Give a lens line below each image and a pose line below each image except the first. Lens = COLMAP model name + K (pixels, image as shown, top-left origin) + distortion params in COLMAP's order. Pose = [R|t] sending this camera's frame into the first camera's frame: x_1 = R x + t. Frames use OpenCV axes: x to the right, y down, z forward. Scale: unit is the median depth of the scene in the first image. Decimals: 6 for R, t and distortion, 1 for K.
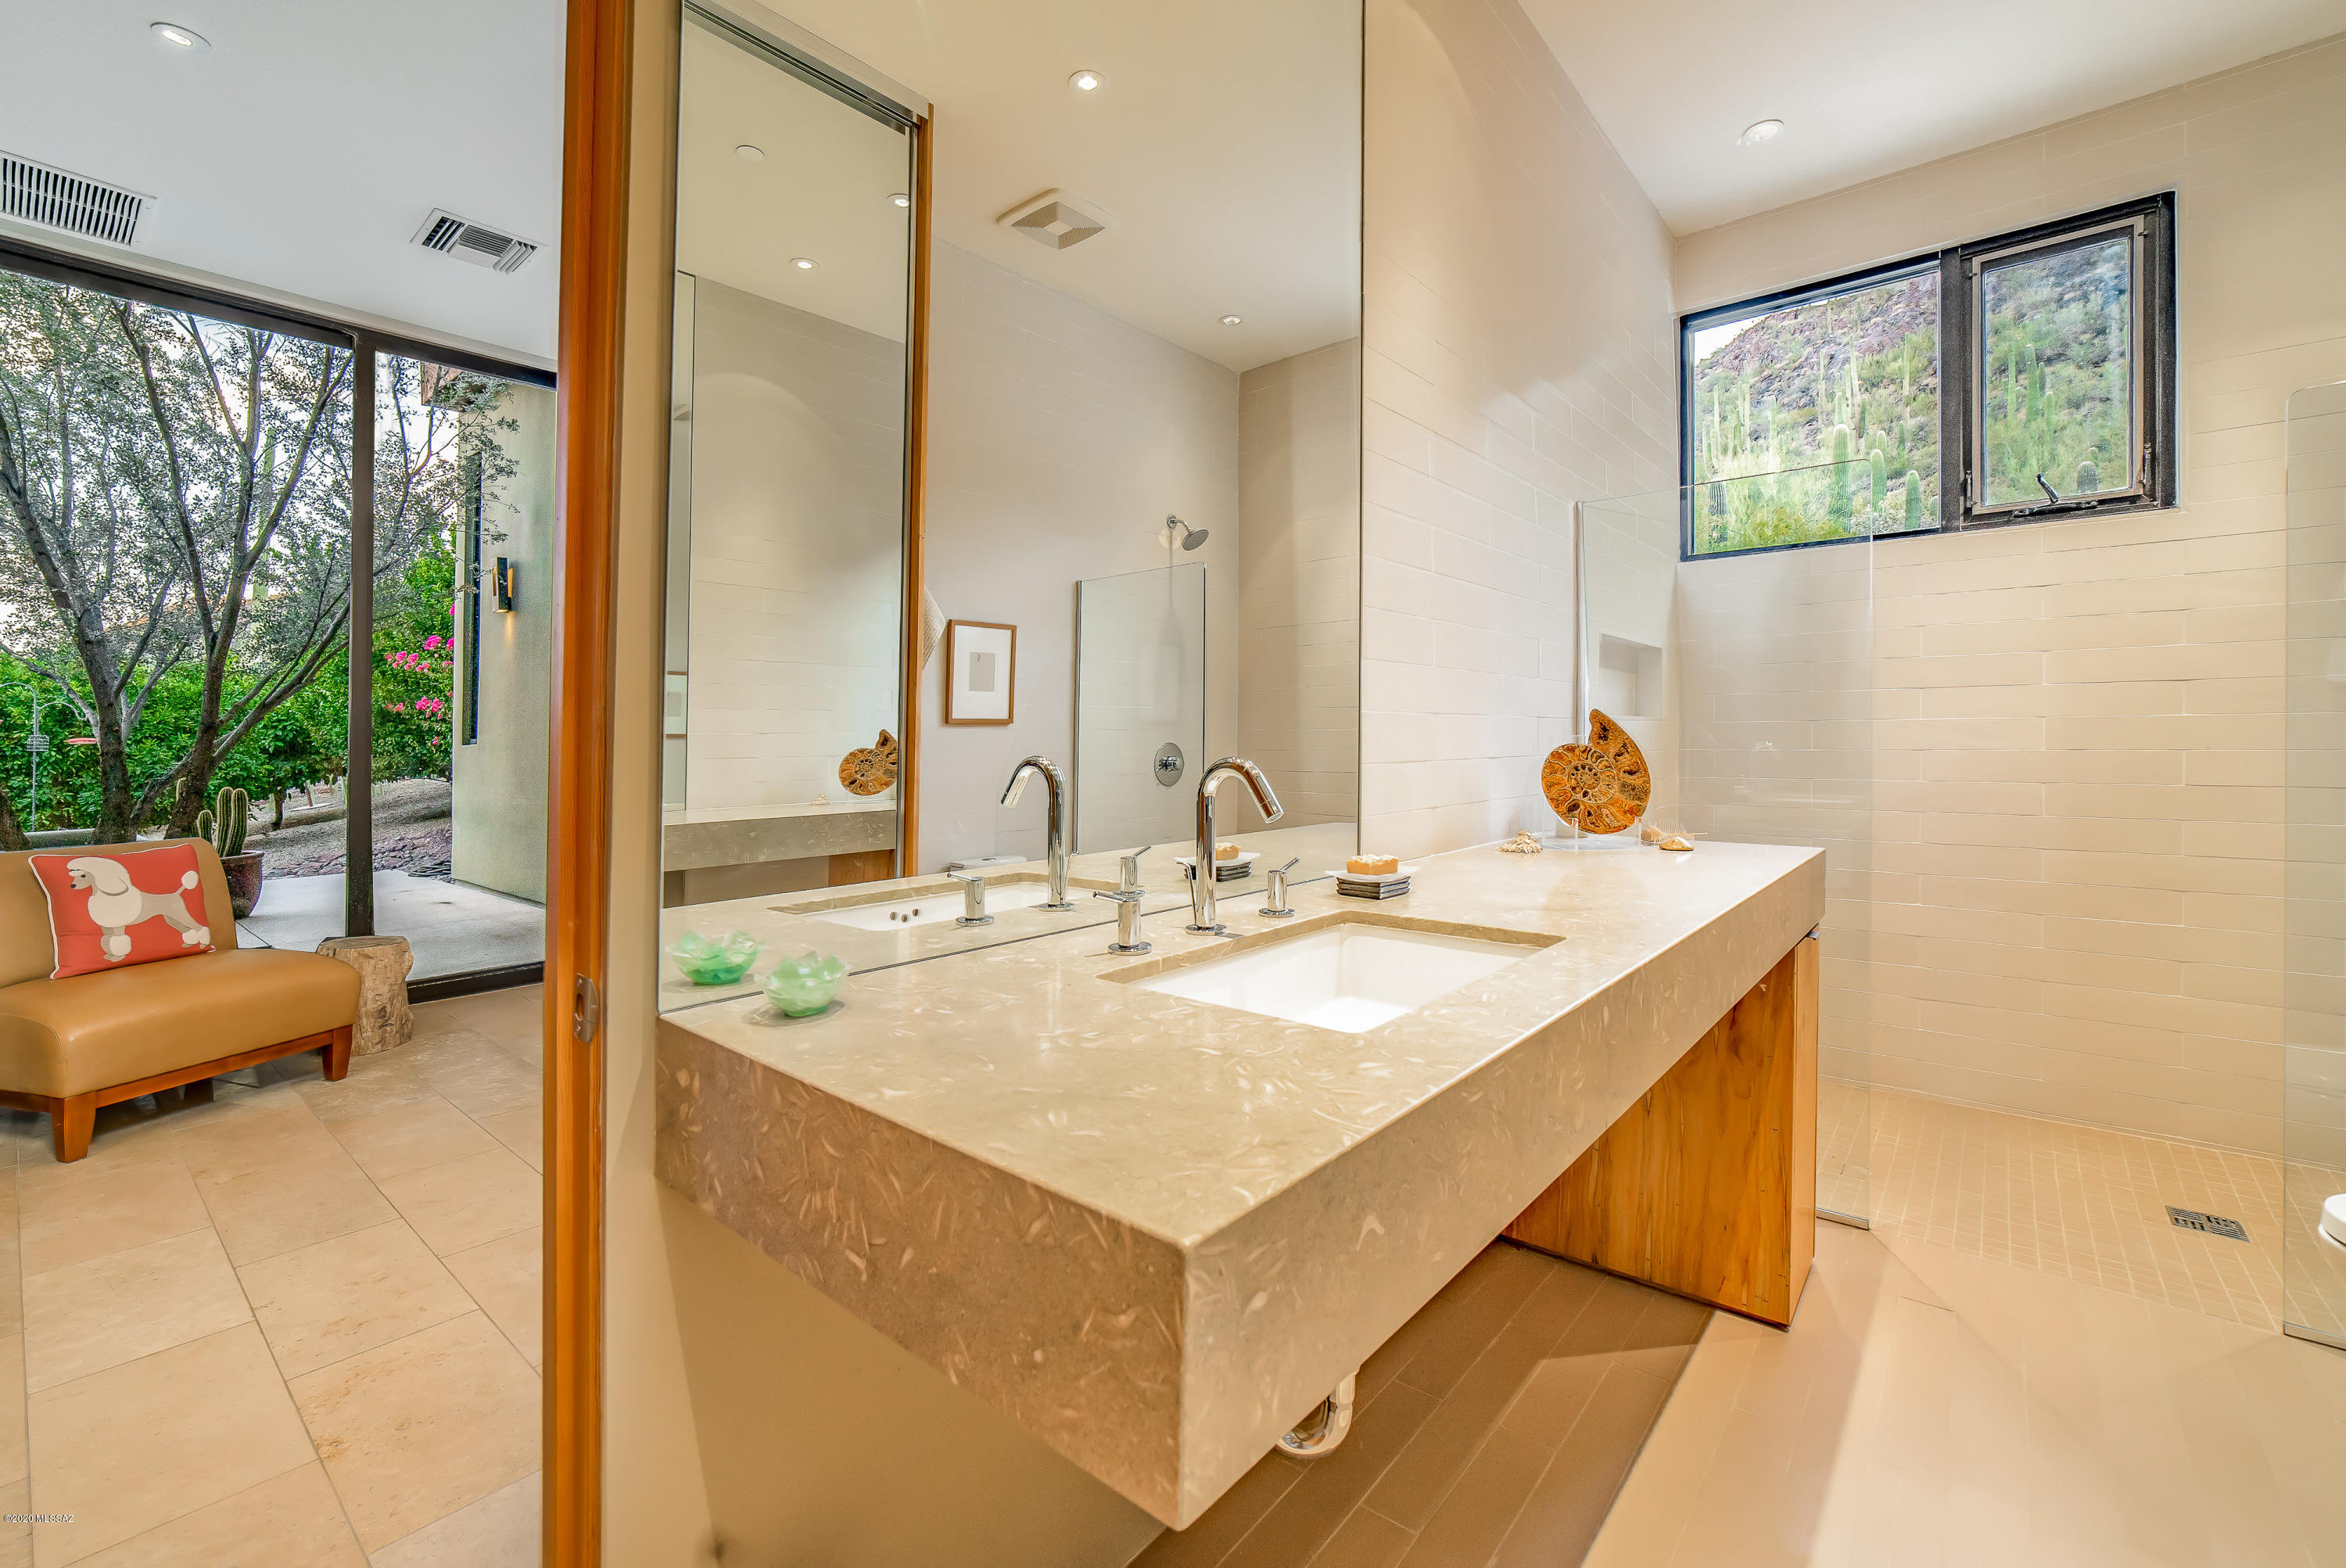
lens RADIAL K [[962.6, 0, 1169.2], [0, 962.6, 737.8], [0, 0, 1]] dist [-0.017950, 0.008293]
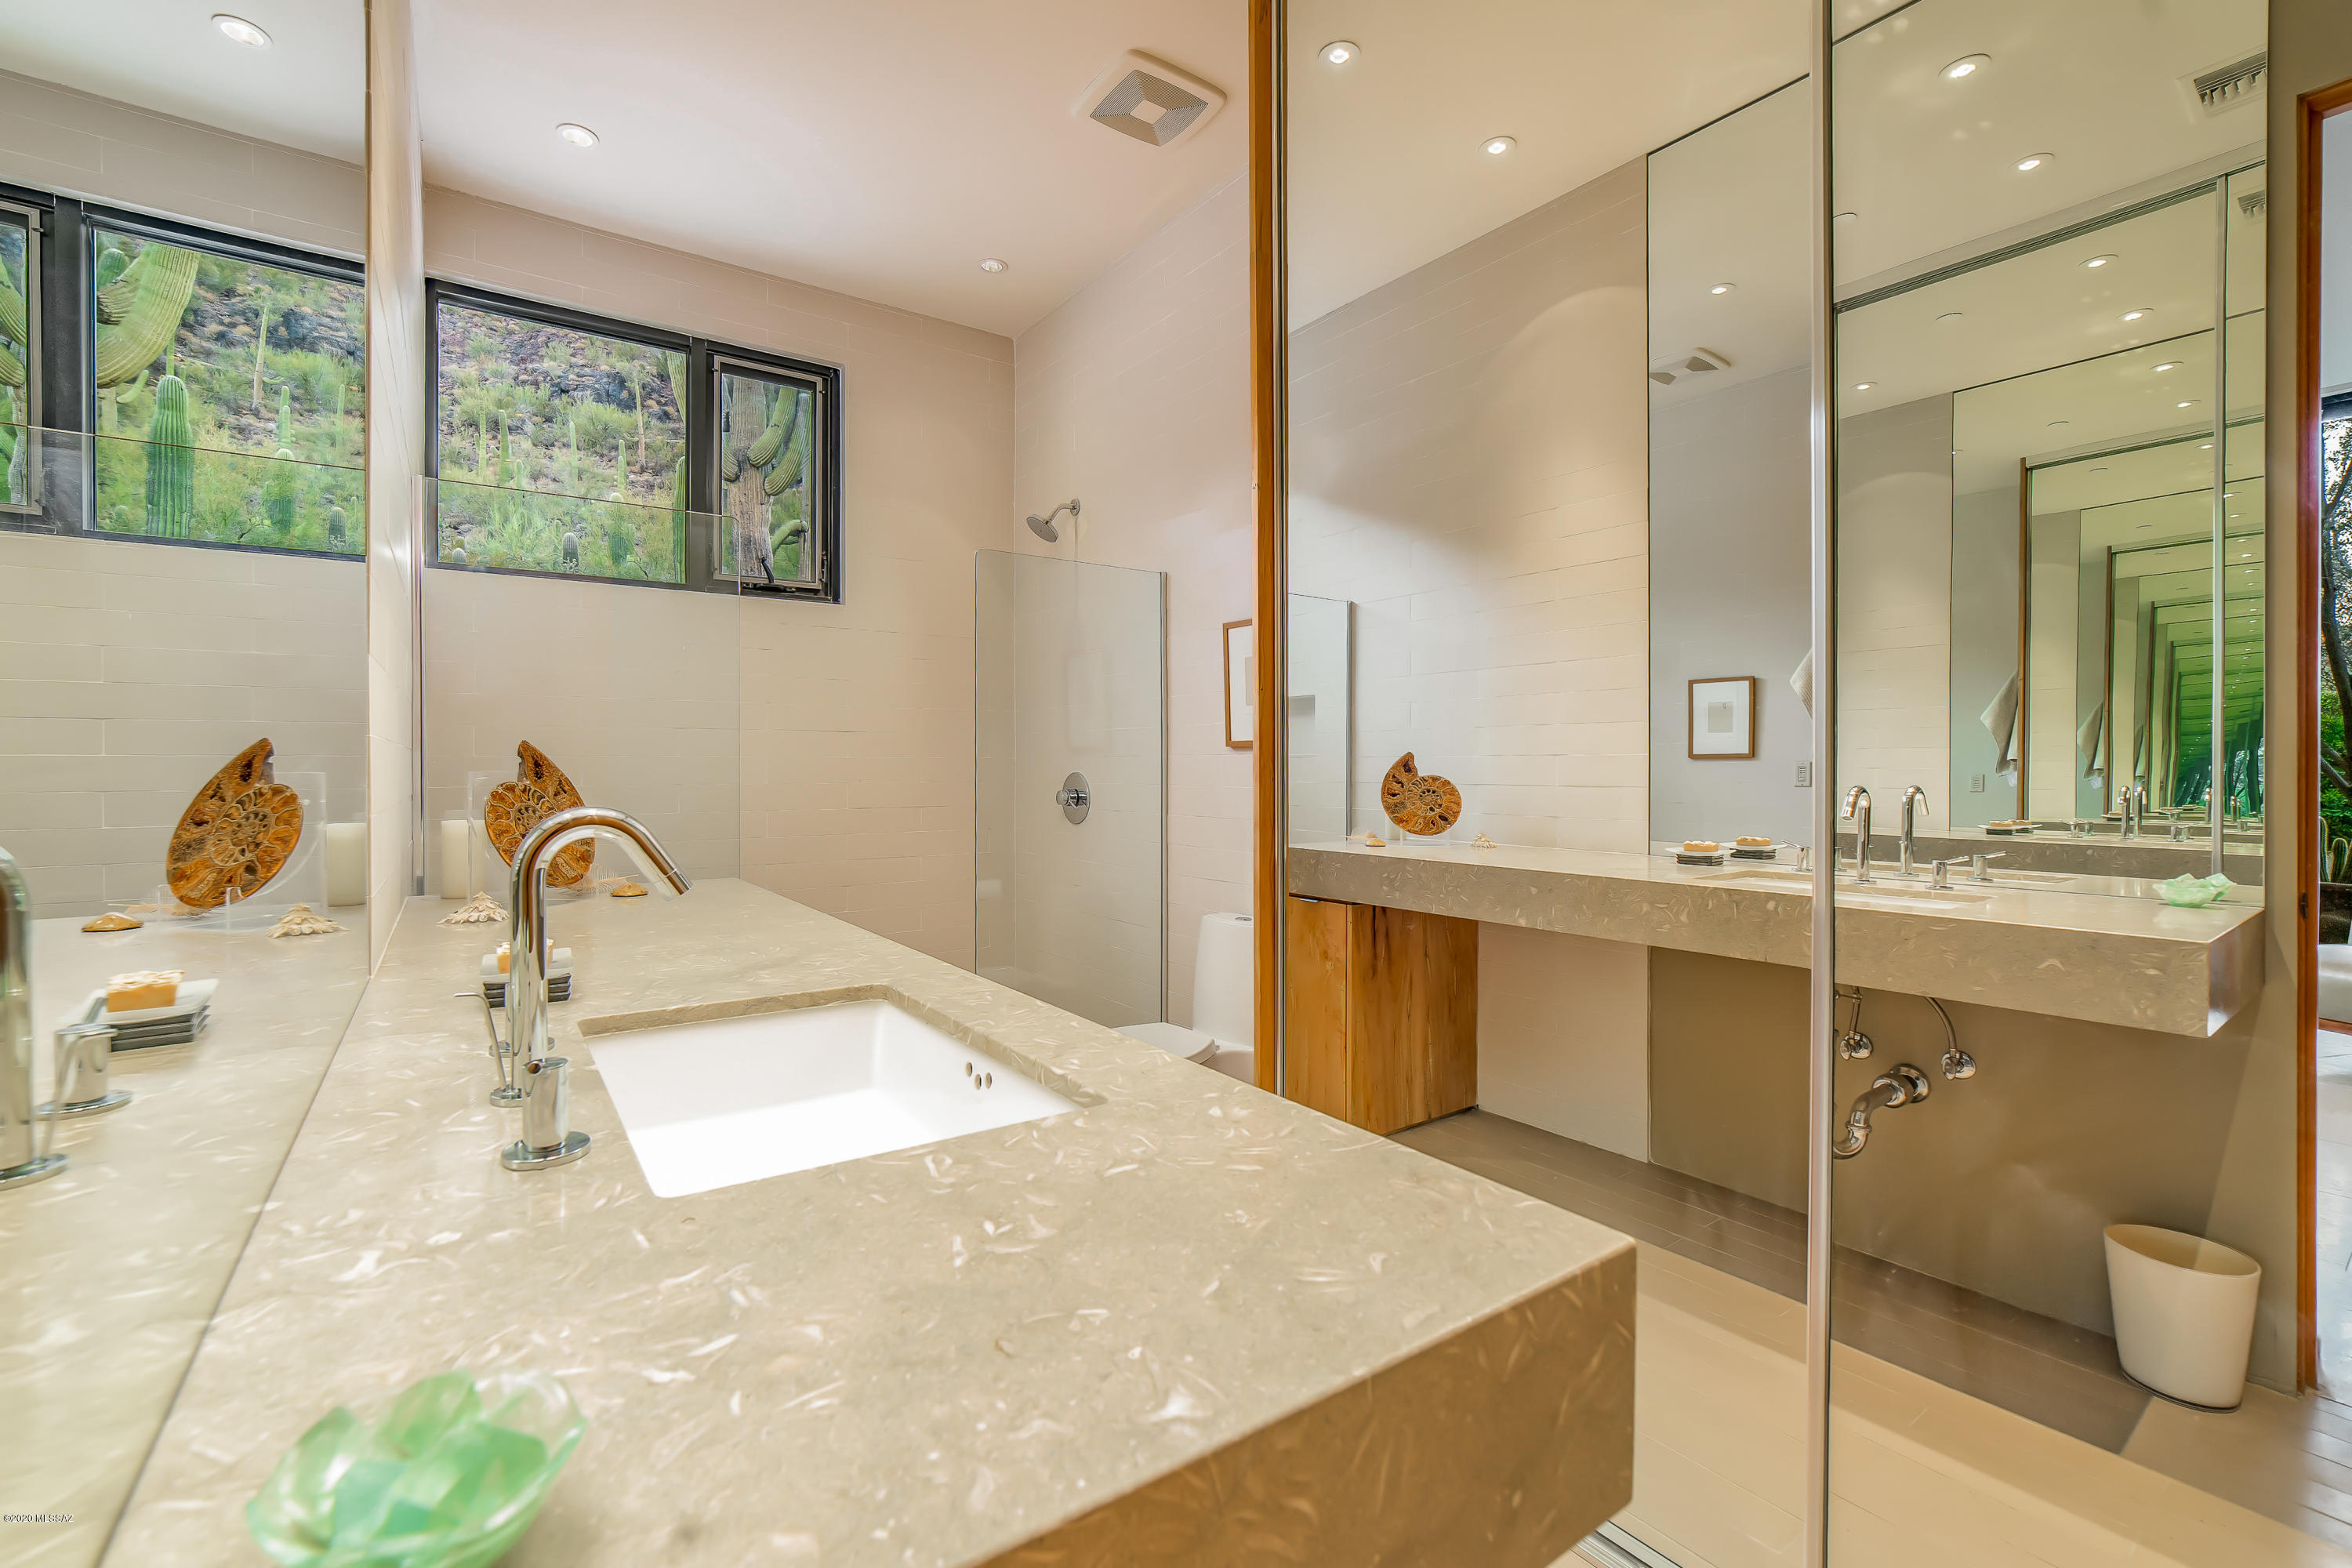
lens RADIAL K [[997.6, 0, 1170.1], [0, 997.6, 782.8], [0, 0, 1]] dist [-0.038562, 0.009616]
pose [[0.269343, -0.008151, 0.963010, -0.784812], [0.000067, 0.999964, 0.008445, -0.000029], [-0.963044, -0.002210, 0.269334, 0.793423]]
